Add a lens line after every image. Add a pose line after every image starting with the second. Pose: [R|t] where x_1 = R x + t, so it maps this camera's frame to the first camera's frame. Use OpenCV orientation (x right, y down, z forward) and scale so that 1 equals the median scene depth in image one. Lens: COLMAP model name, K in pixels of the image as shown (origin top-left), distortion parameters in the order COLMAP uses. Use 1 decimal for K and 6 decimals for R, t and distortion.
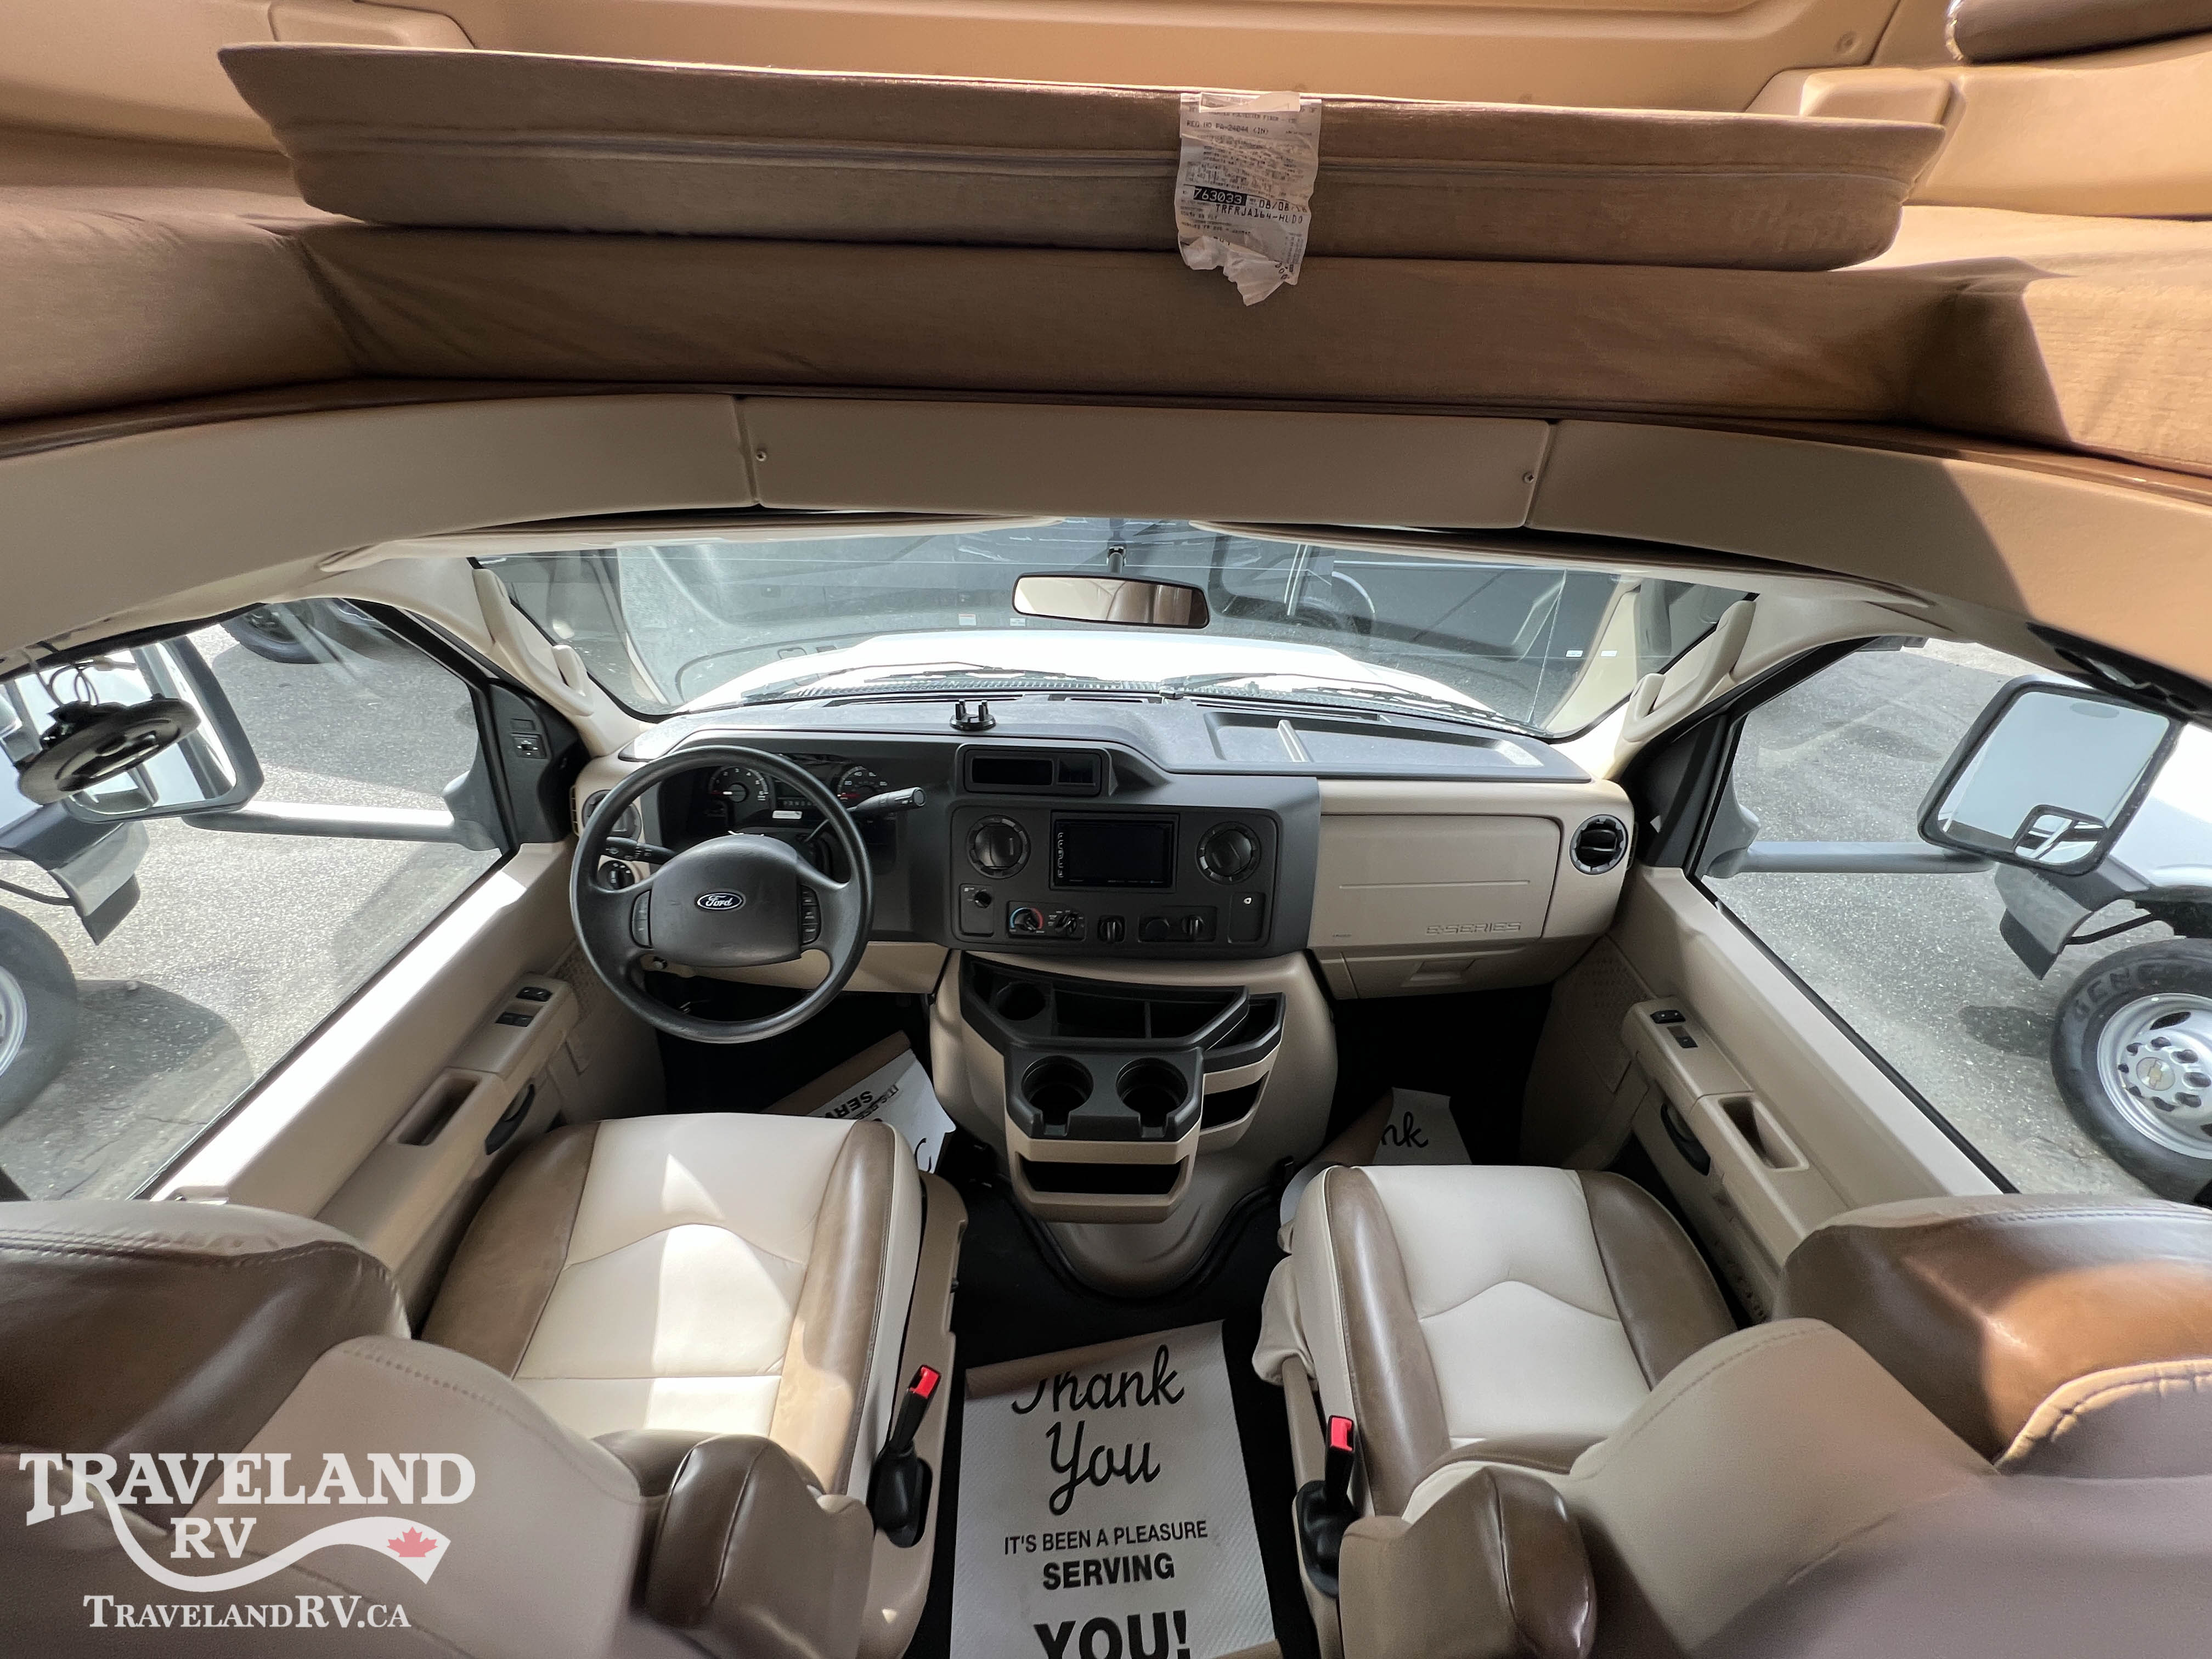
lens RADIAL K [[883.1, 0, 1098.7], [0, 883.1, 838.8], [0, 0, 1]] dist [0.000564, 0.000096]
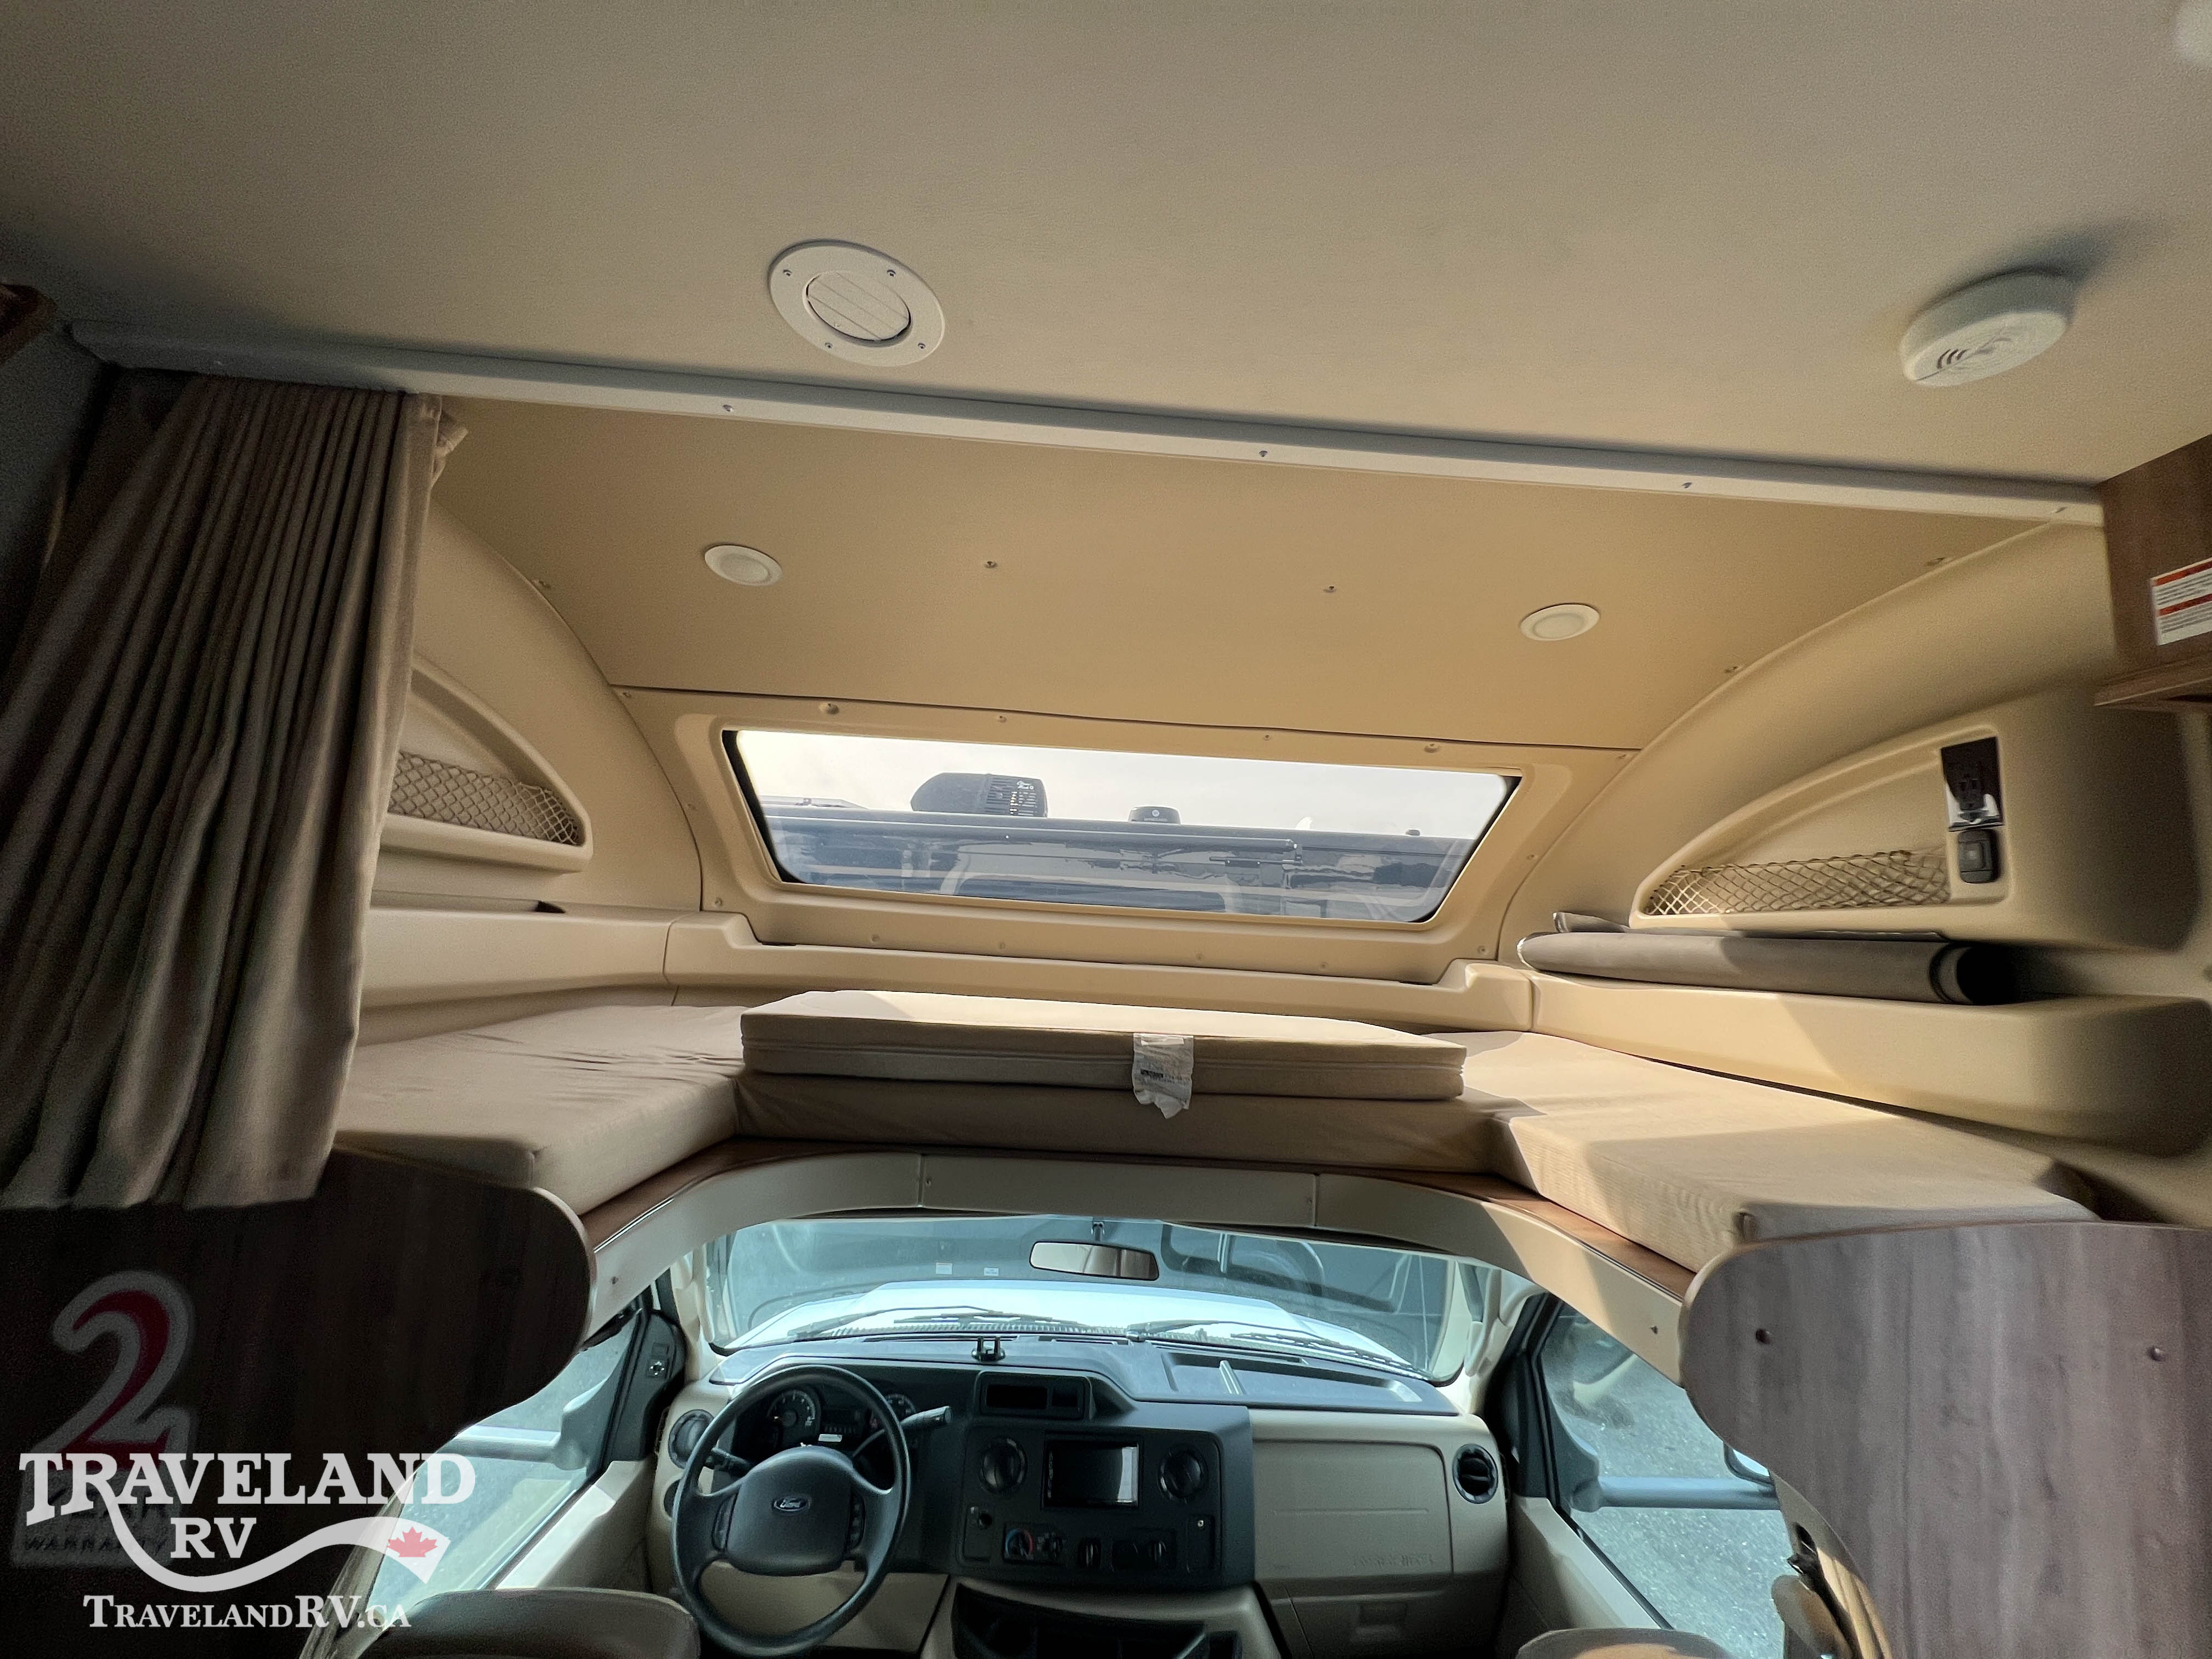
lens RADIAL K [[885.0, 0, 1103.2], [0, 885.0, 827.1], [0, 0, 1]] dist [-0.001630, 0.000445]
pose [[0.998777, 0.035729, 0.034176, -0.041612], [-0.004894, 0.759276, -0.650750, 0.130026], [-0.049200, 0.649787, 0.758522, -0.534761]]
